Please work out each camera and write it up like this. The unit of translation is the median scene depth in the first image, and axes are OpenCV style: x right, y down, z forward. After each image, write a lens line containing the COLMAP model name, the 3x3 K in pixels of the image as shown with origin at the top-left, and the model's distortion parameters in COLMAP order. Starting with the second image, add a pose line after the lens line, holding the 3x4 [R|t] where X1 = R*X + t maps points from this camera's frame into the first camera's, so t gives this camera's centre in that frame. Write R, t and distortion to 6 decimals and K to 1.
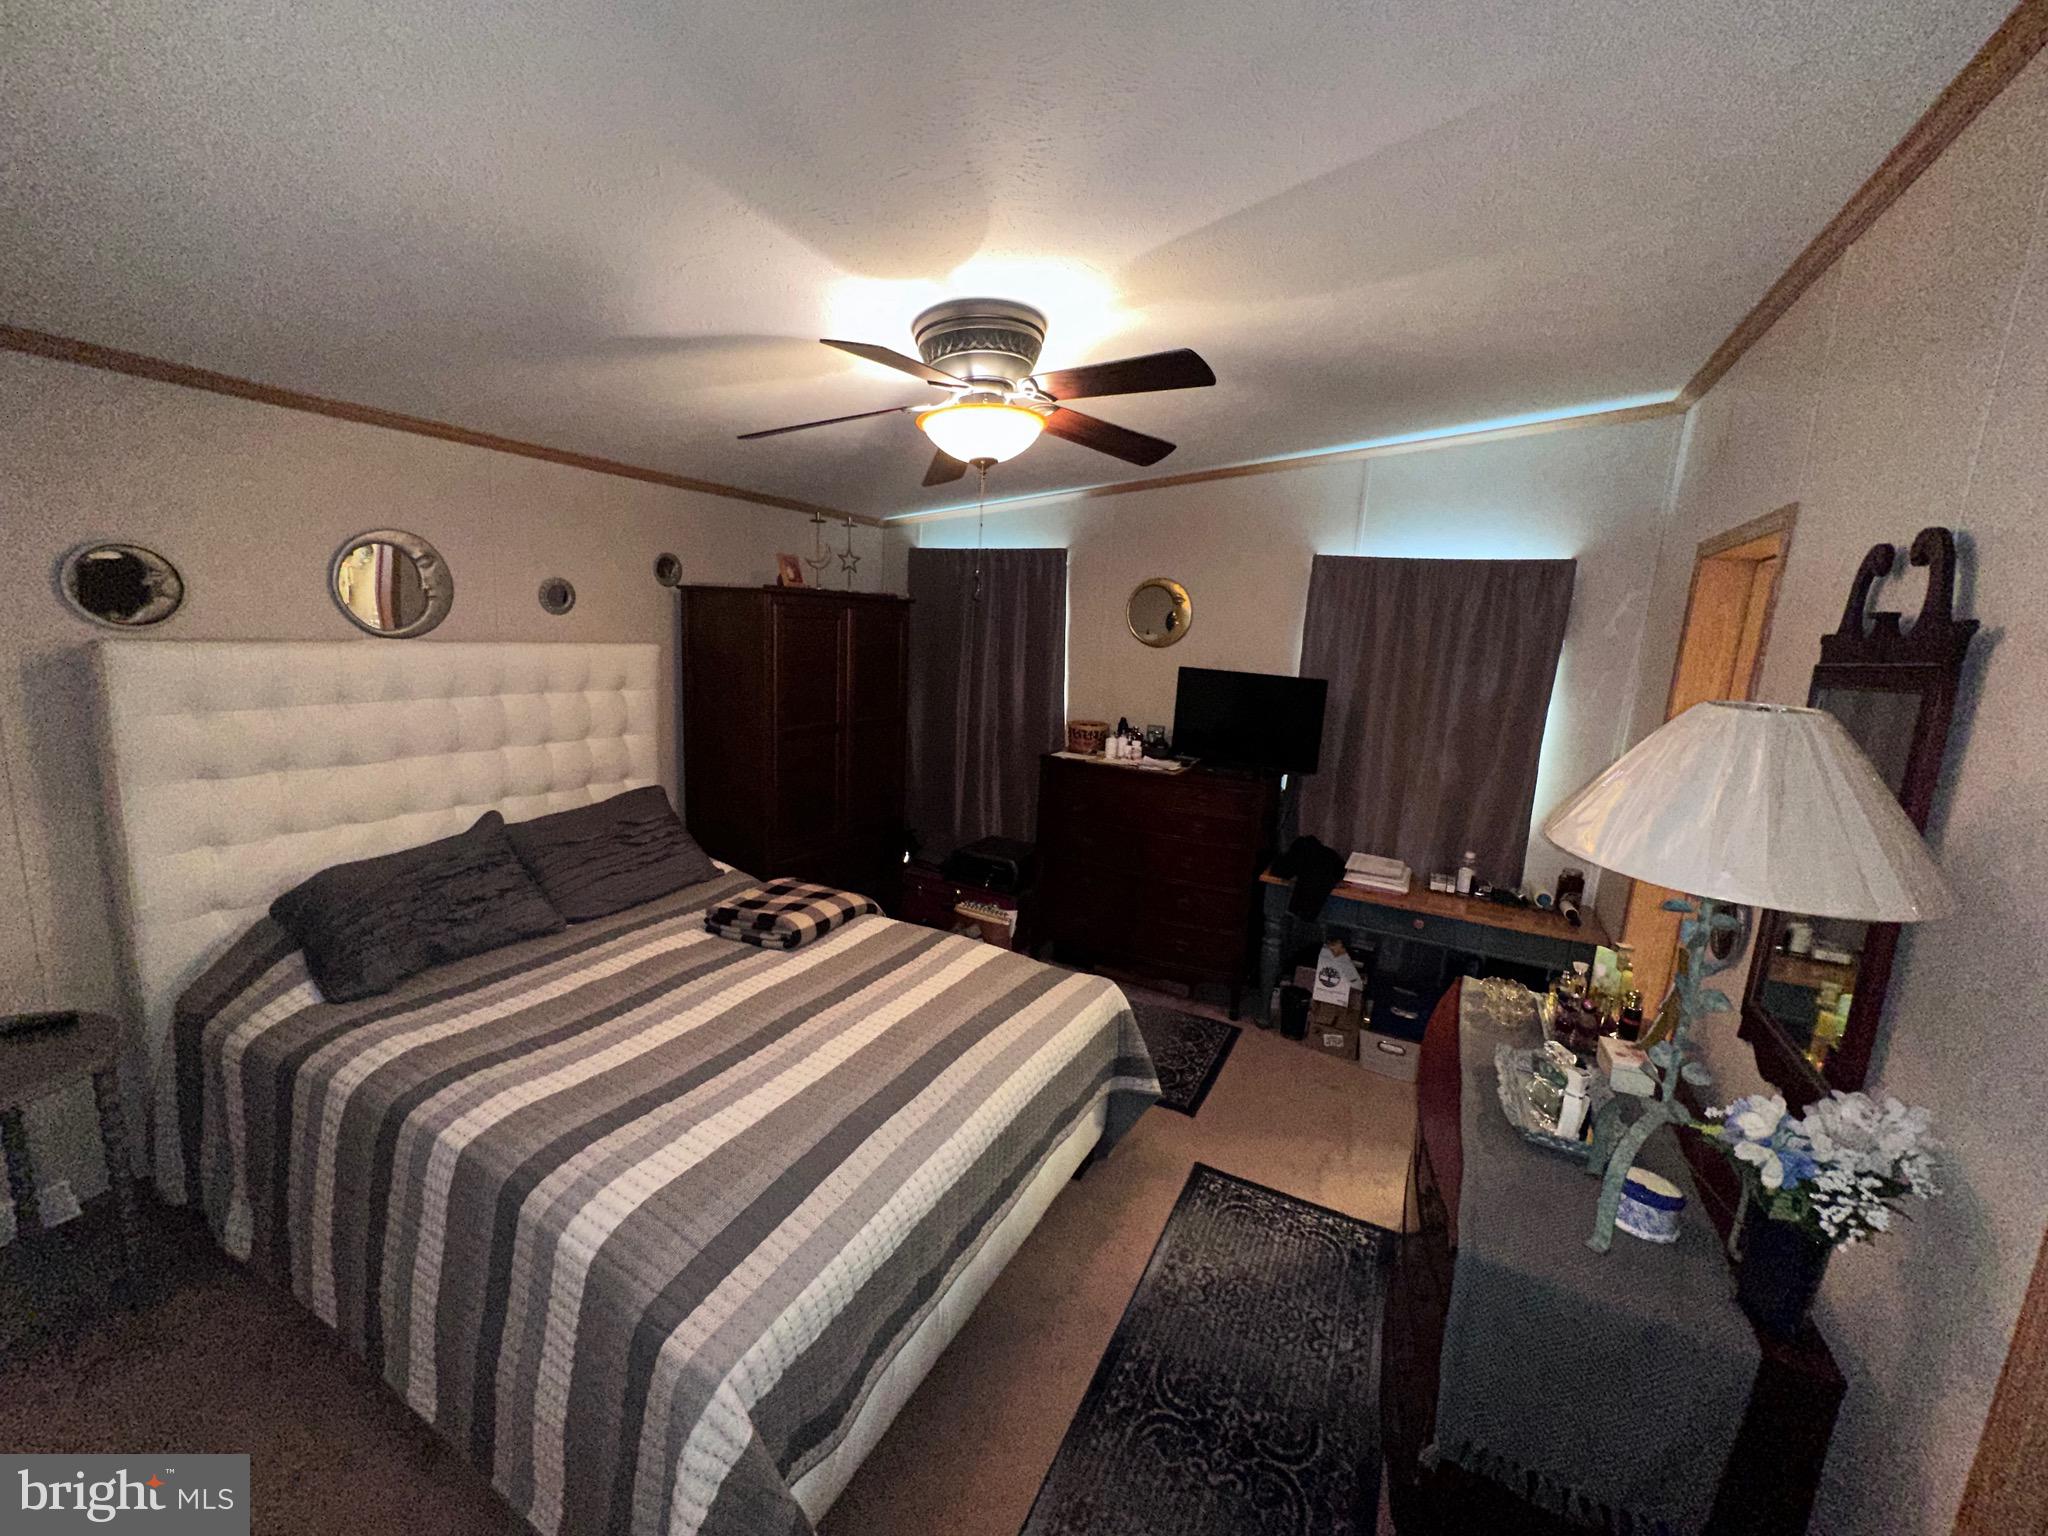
lens RADIAL K [[817.3, 0, 1023.4], [0, 817.3, 765.4], [0, 0, 1]] dist [-0.001644, 0.000430]
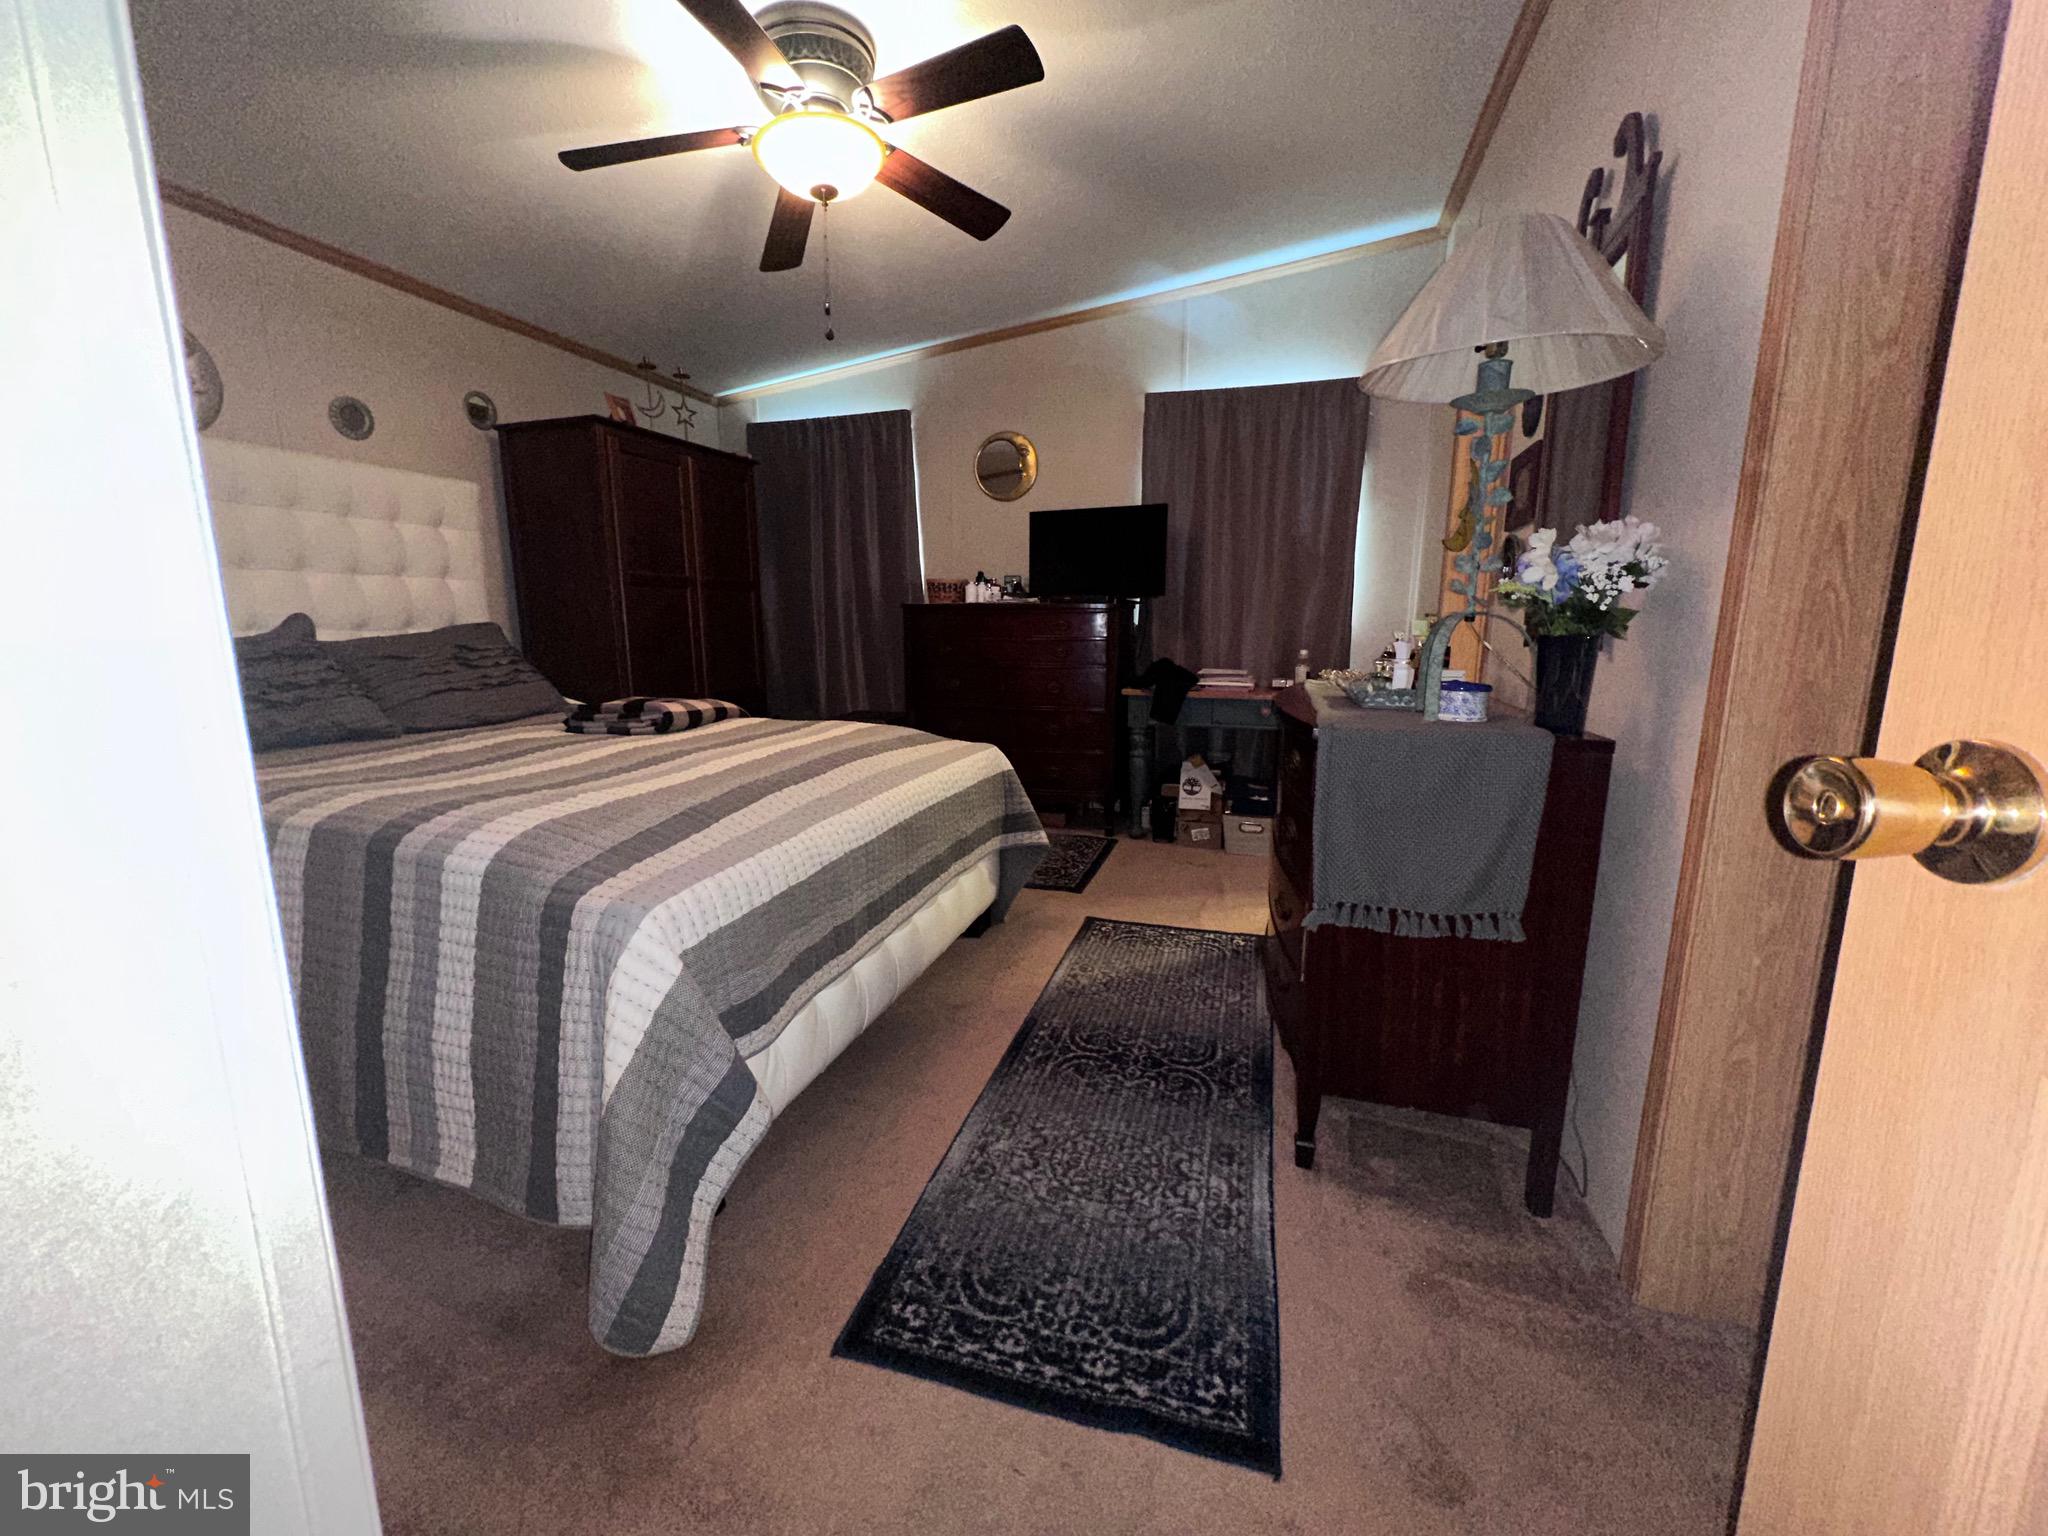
lens RADIAL K [[817.3, 0, 1022.4], [0, 817.3, 763.7], [0, 0, 1]] dist [-0.001644, 0.000430]
pose [[0.981439, -0.087287, 0.170758, -0.031245], [0.086071, 0.996183, 0.014528, 0.251169], [-0.171374, 0.000439, 0.985206, -0.023193]]
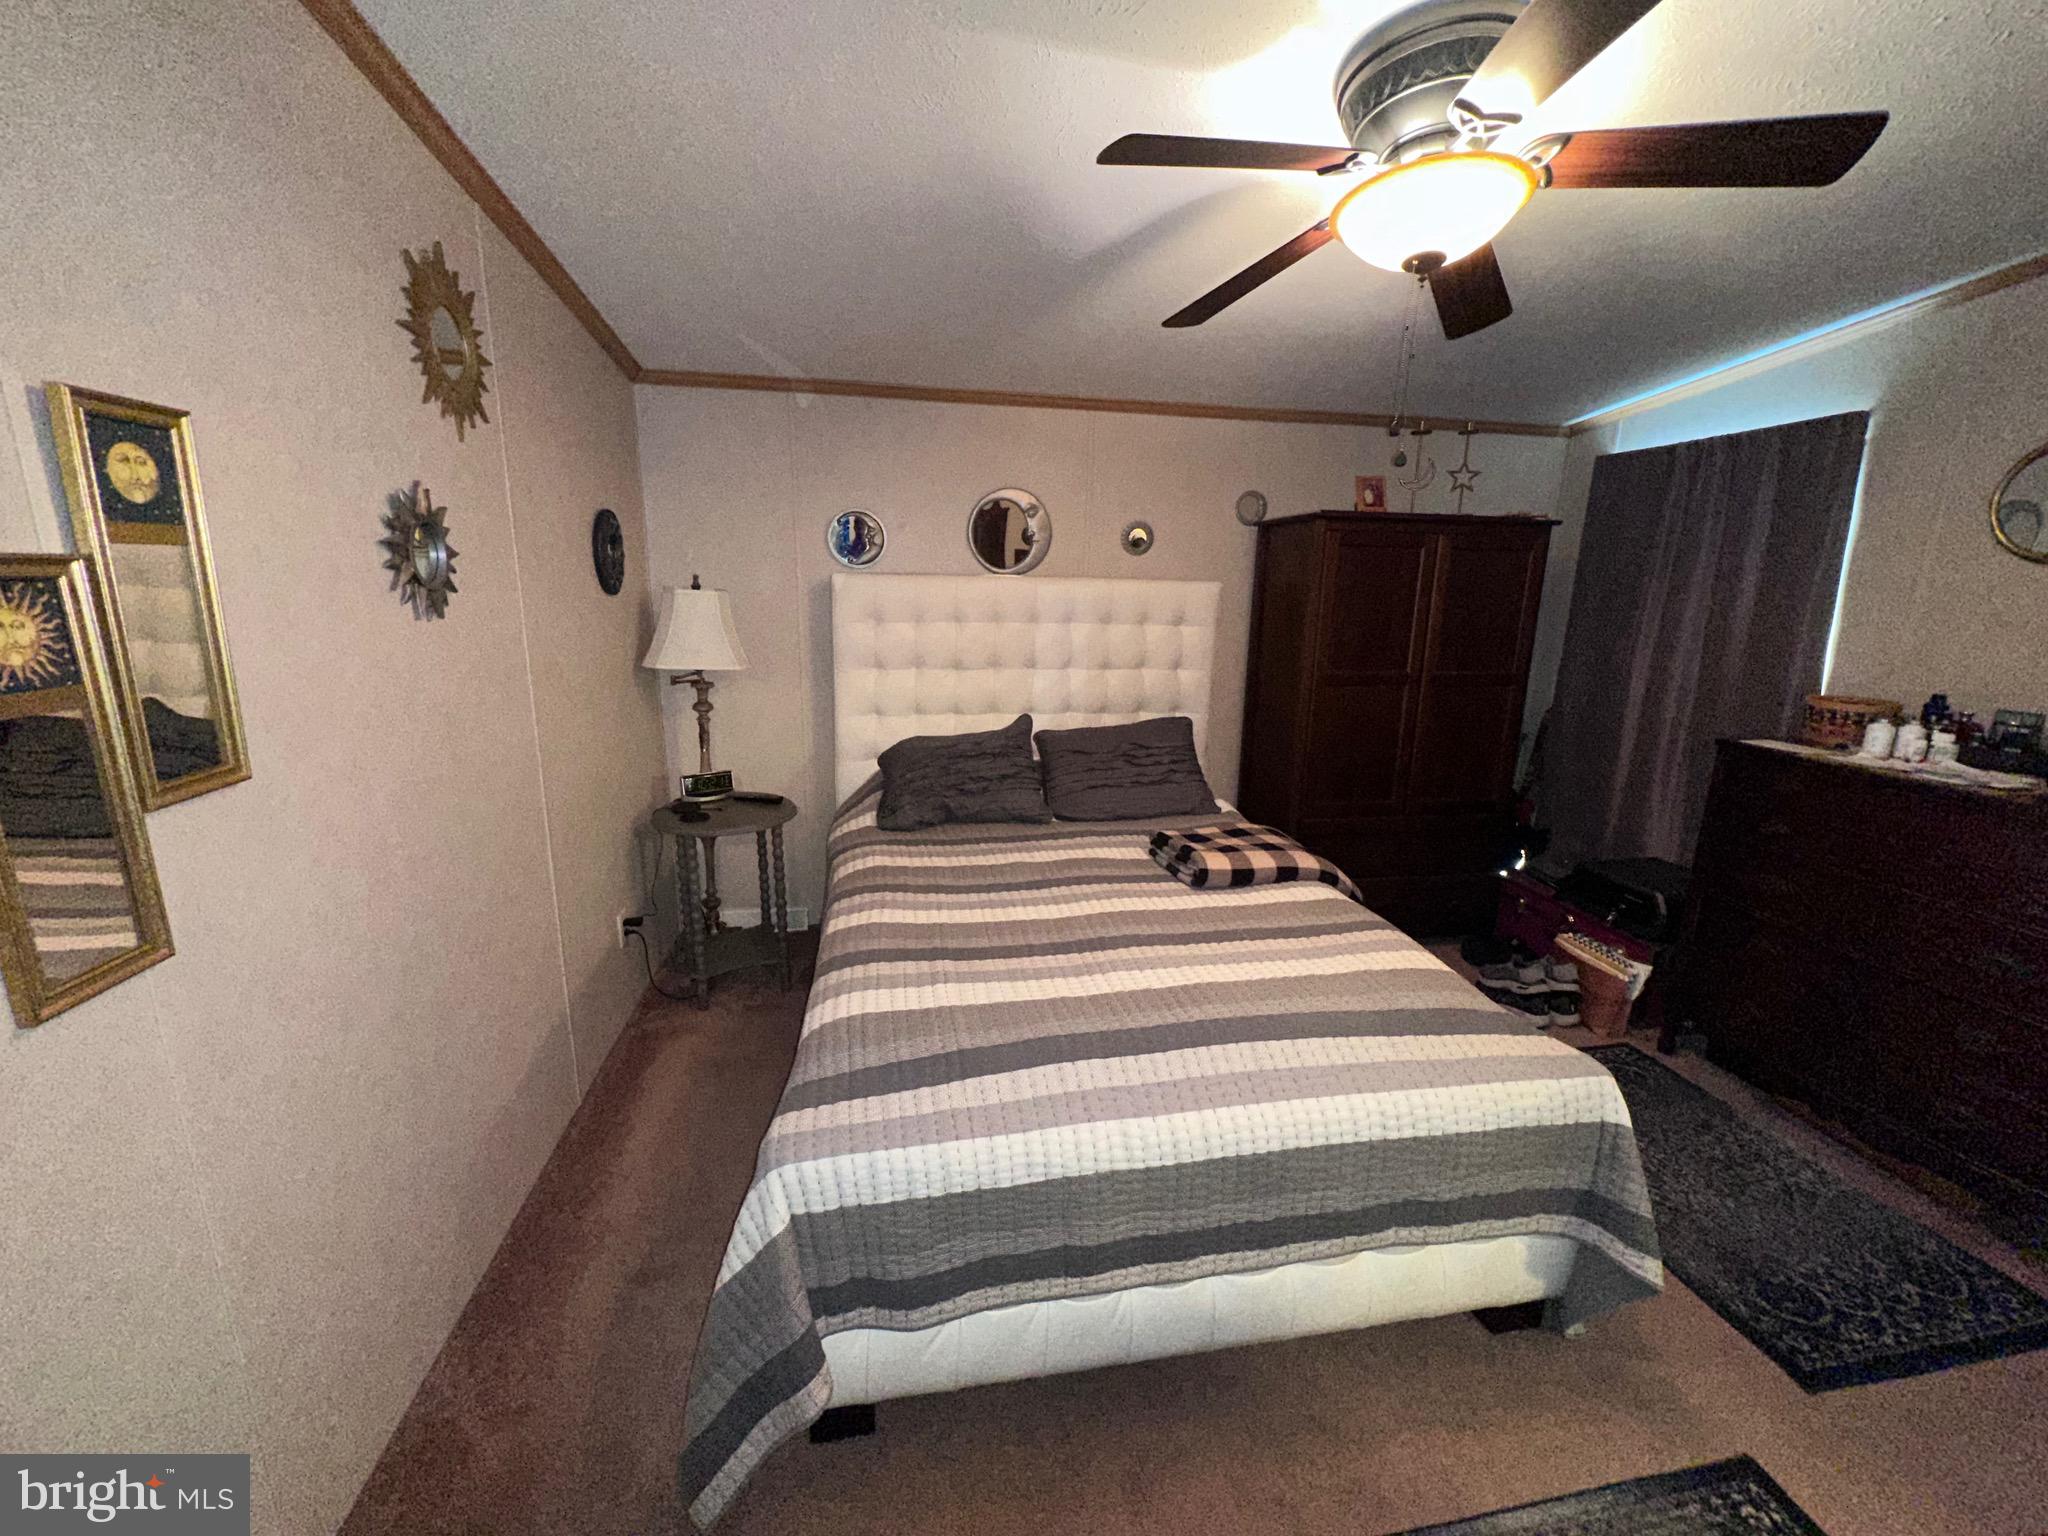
lens RADIAL K [[817.3, 0, 1024.5], [0, 817.3, 764.8], [0, 0, 1]] dist [-0.001644, 0.000430]
pose [[0.614505, 0.132337, -0.777734, 0.262433], [-0.123254, 0.989829, 0.071040, 0.040341], [0.779225, 0.052204, 0.624566, 0.231842]]
